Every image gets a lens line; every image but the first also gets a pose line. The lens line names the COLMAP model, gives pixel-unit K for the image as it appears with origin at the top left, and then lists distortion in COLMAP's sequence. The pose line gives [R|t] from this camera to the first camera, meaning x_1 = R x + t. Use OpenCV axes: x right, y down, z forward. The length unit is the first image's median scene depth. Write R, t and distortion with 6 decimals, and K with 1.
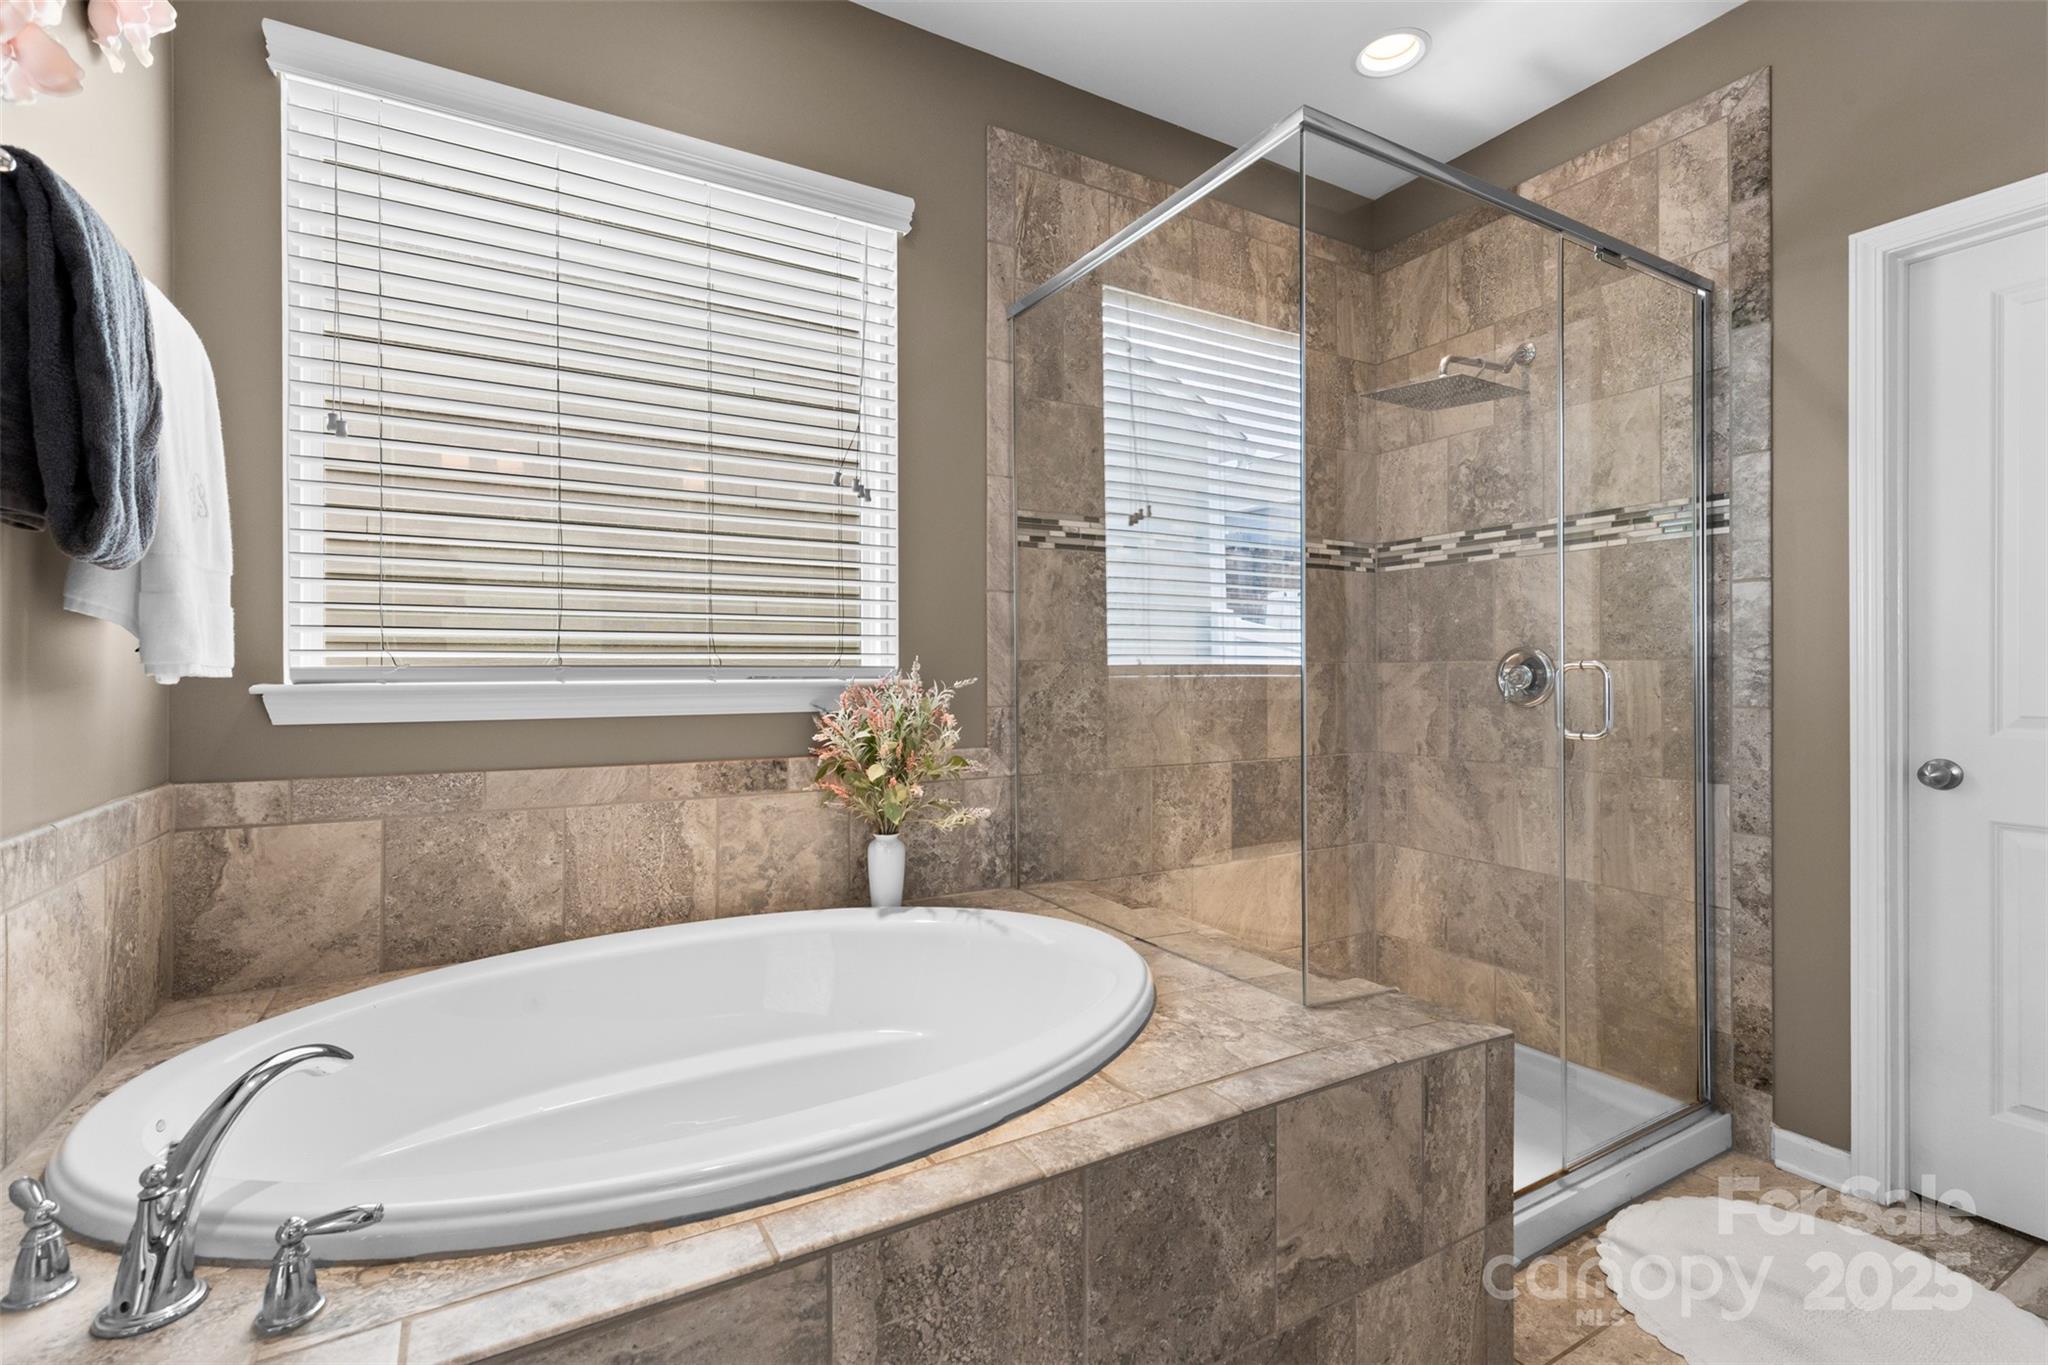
lens RADIAL K [[922.5, 0, 1028.7], [0, 922.5, 668.7], [0, 0, 1]] dist [0.010873, -0.002482]
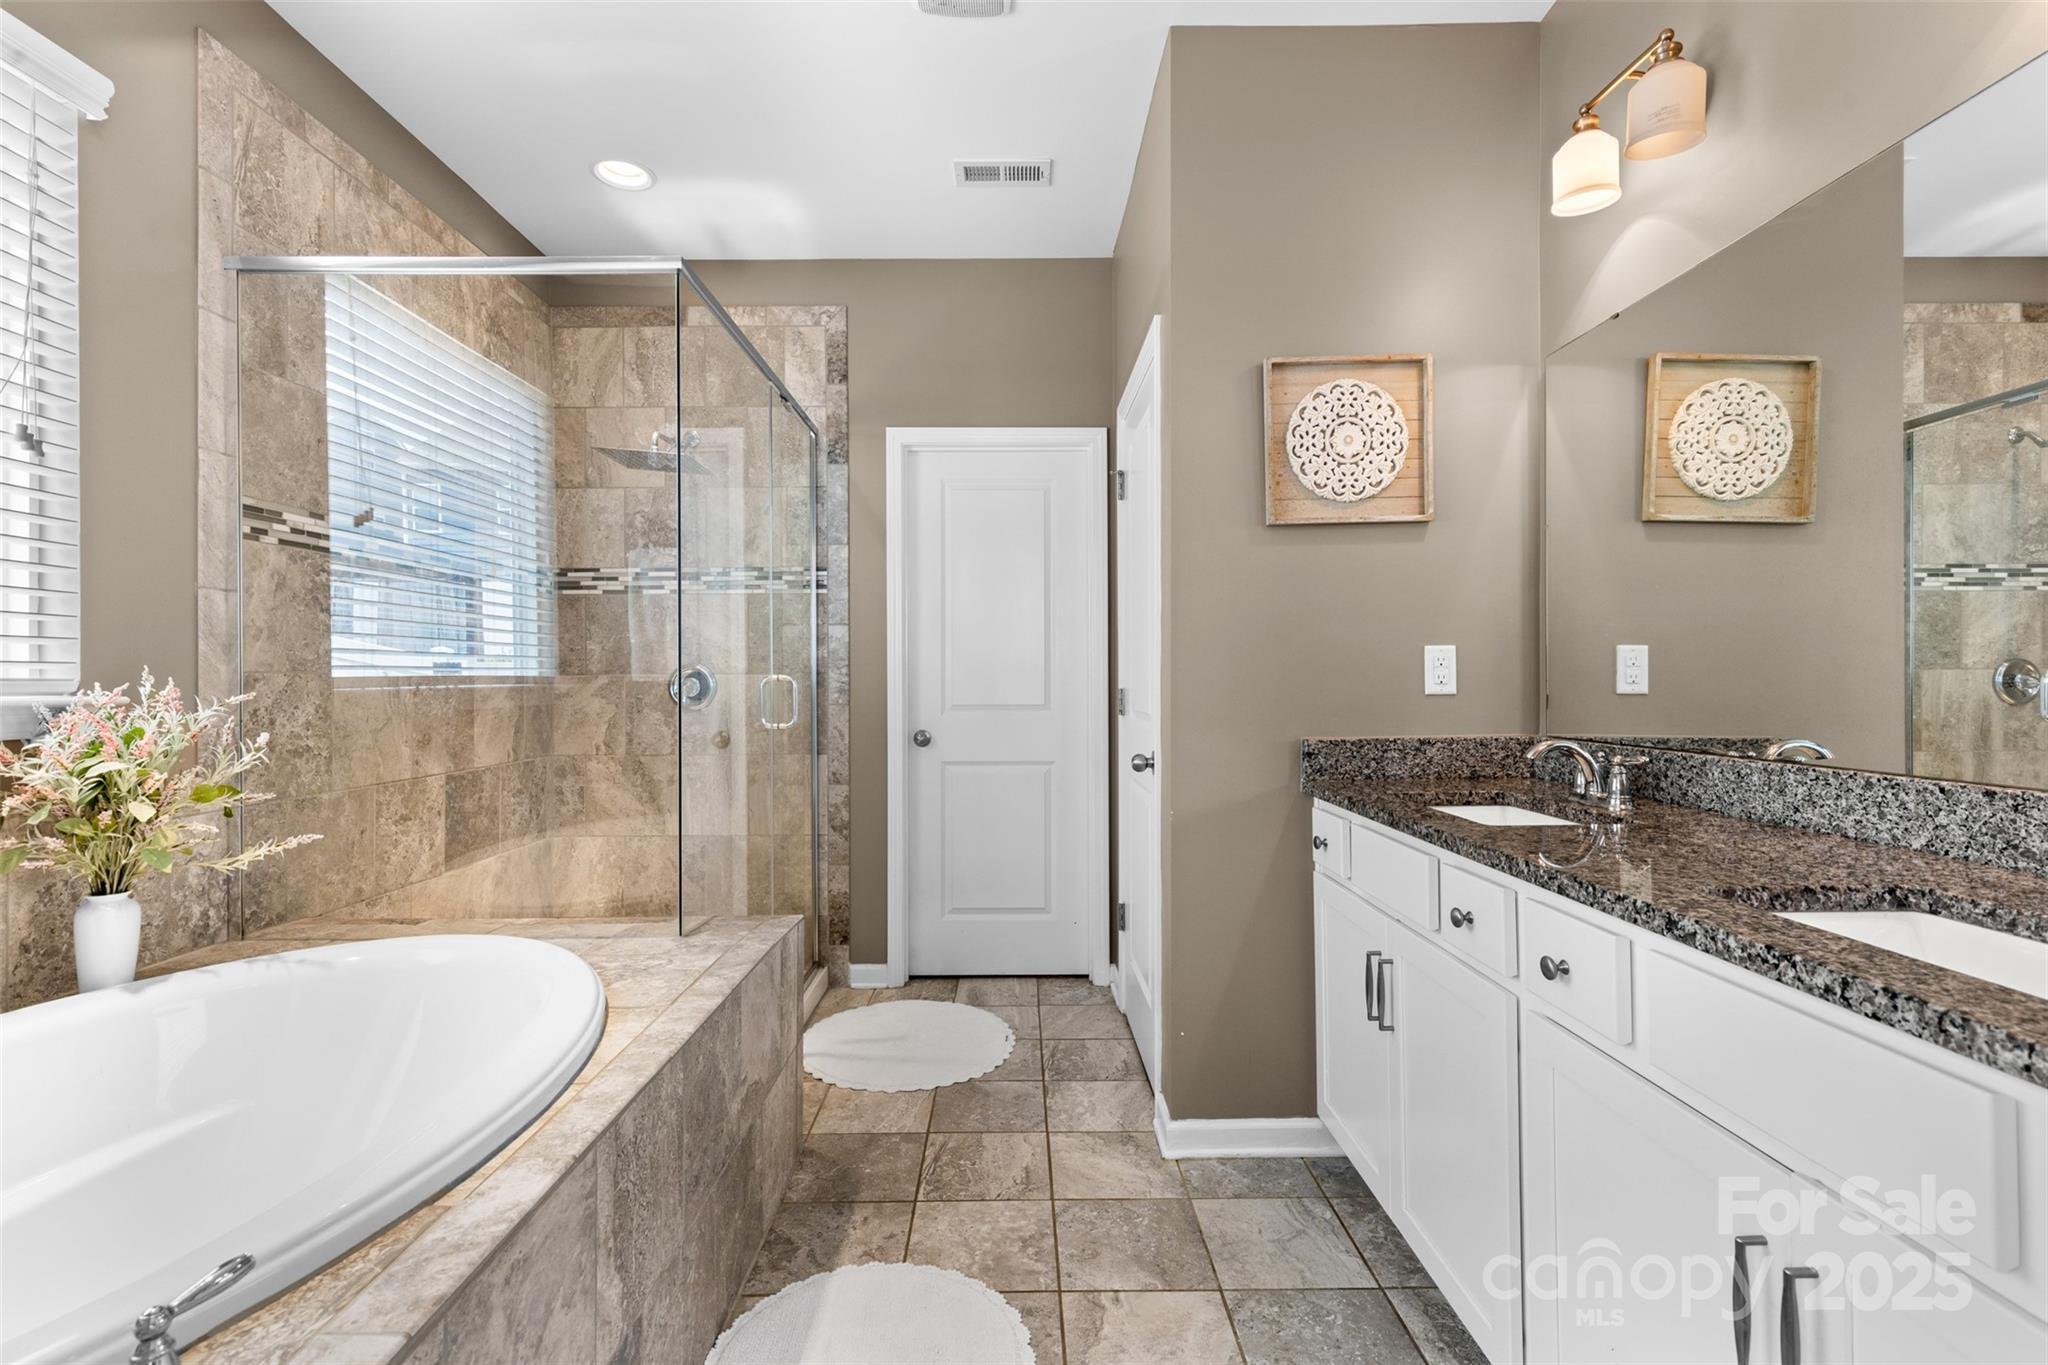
lens RADIAL K [[922.5, 0, 1016.3], [0, 922.5, 672.8], [0, 0, 1]] dist [0.010873, -0.002482]
pose [[0.503618, 0.005337, 0.863910, -0.419285], [0.002194, 0.999970, -0.007456, -0.000089], [-0.863924, 0.005650, 0.503591, -0.055384]]
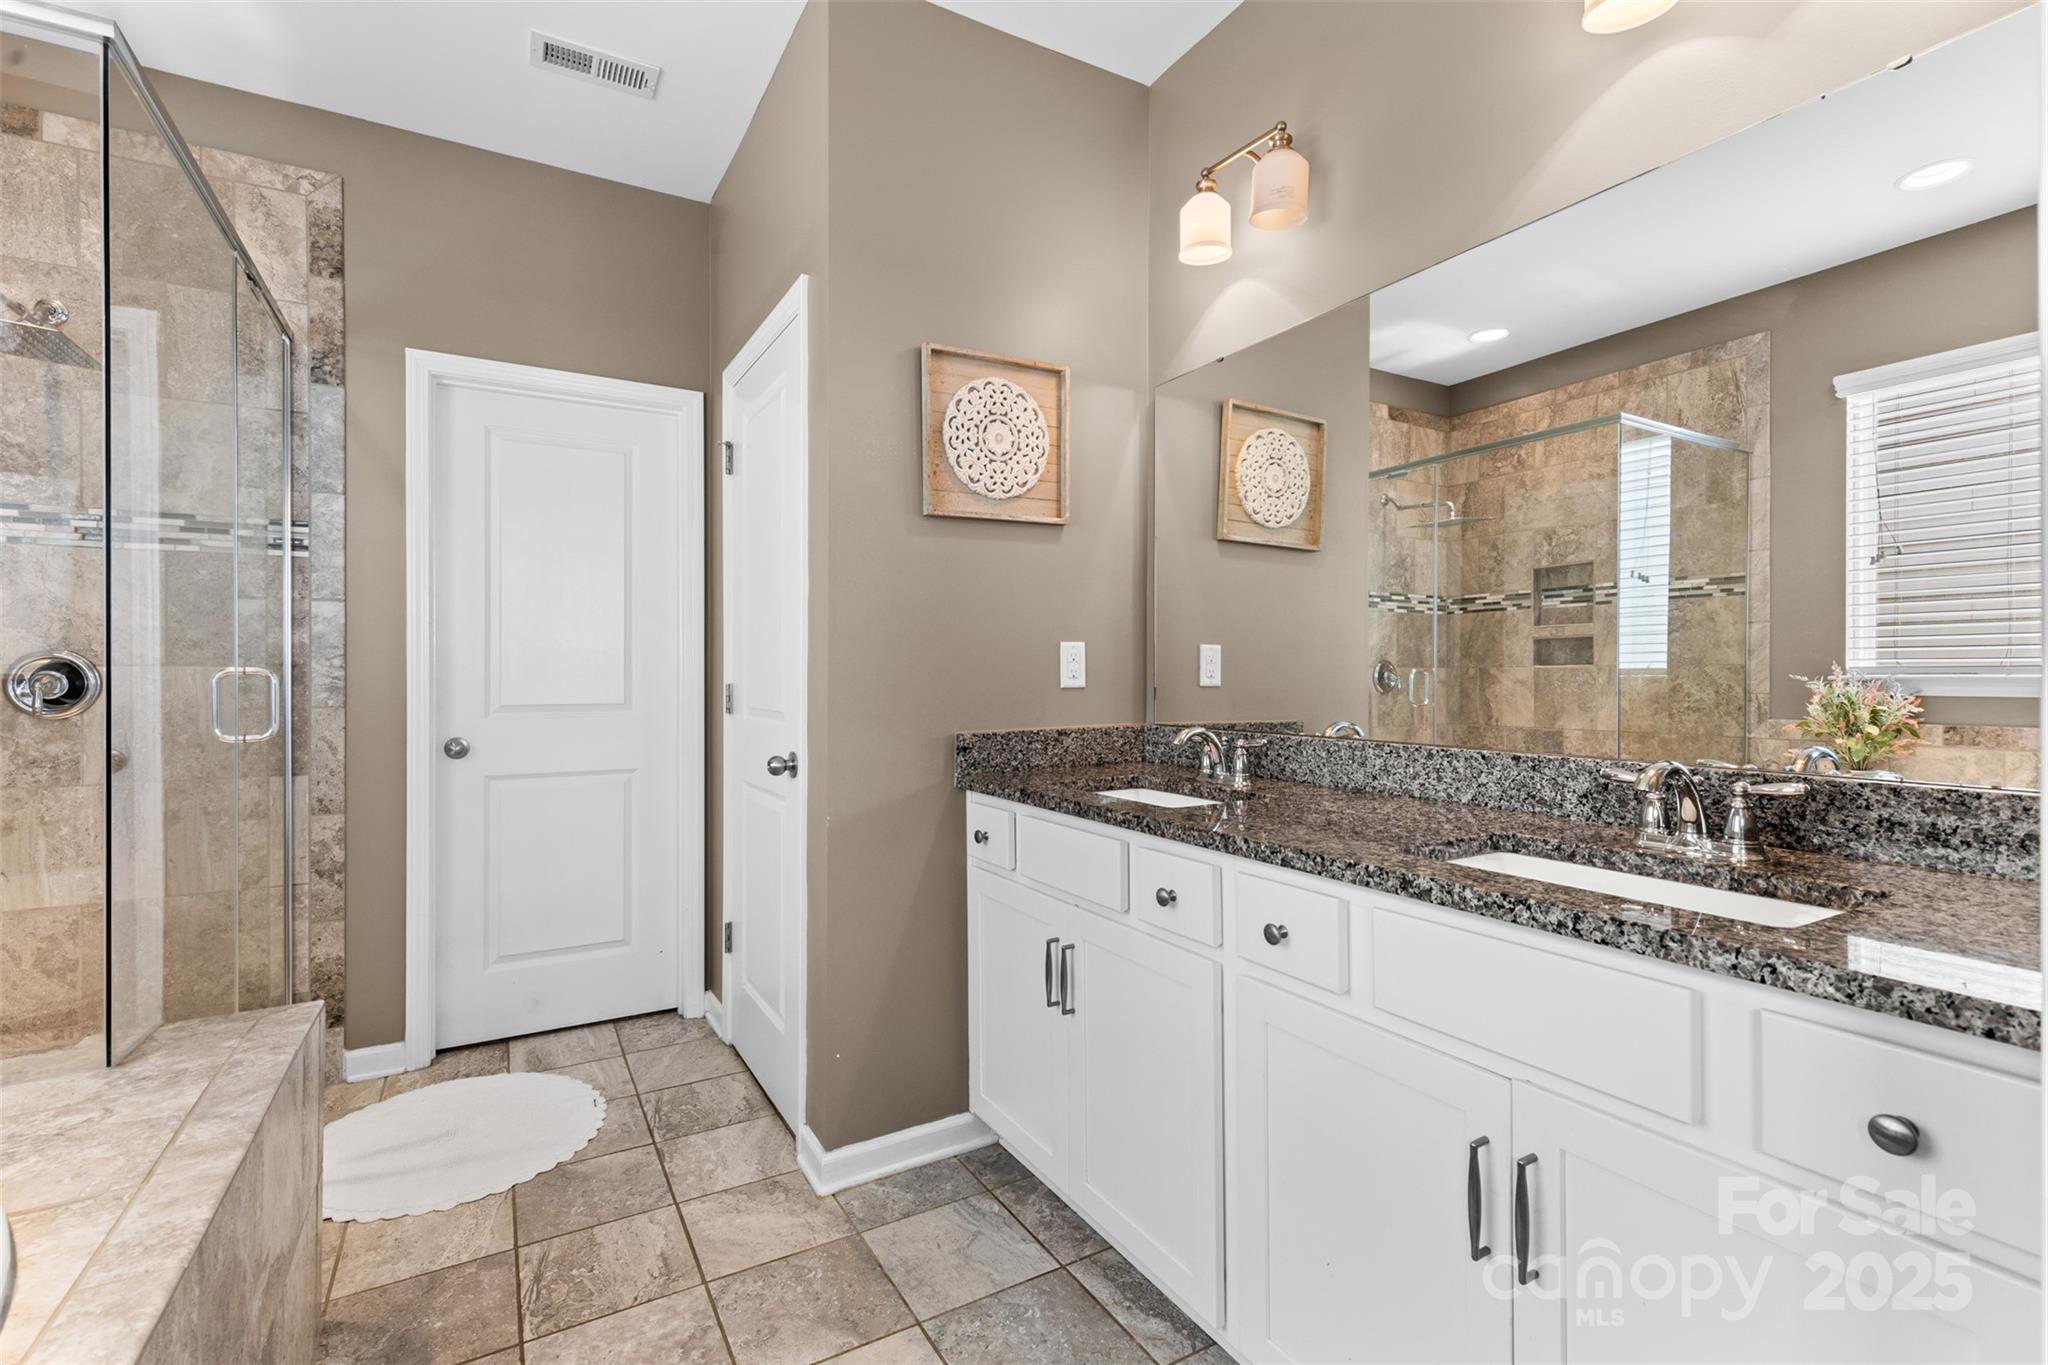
lens RADIAL K [[922.5, 0, 1020.3], [0, 922.5, 672.1], [0, 0, 1]] dist [0.010873, -0.002482]
pose [[0.006145, 0.003832, 0.999974, -0.389866], [0.001433, 0.999992, -0.003841, 0.002483], [-0.999980, 0.001456, 0.006140, 0.105334]]
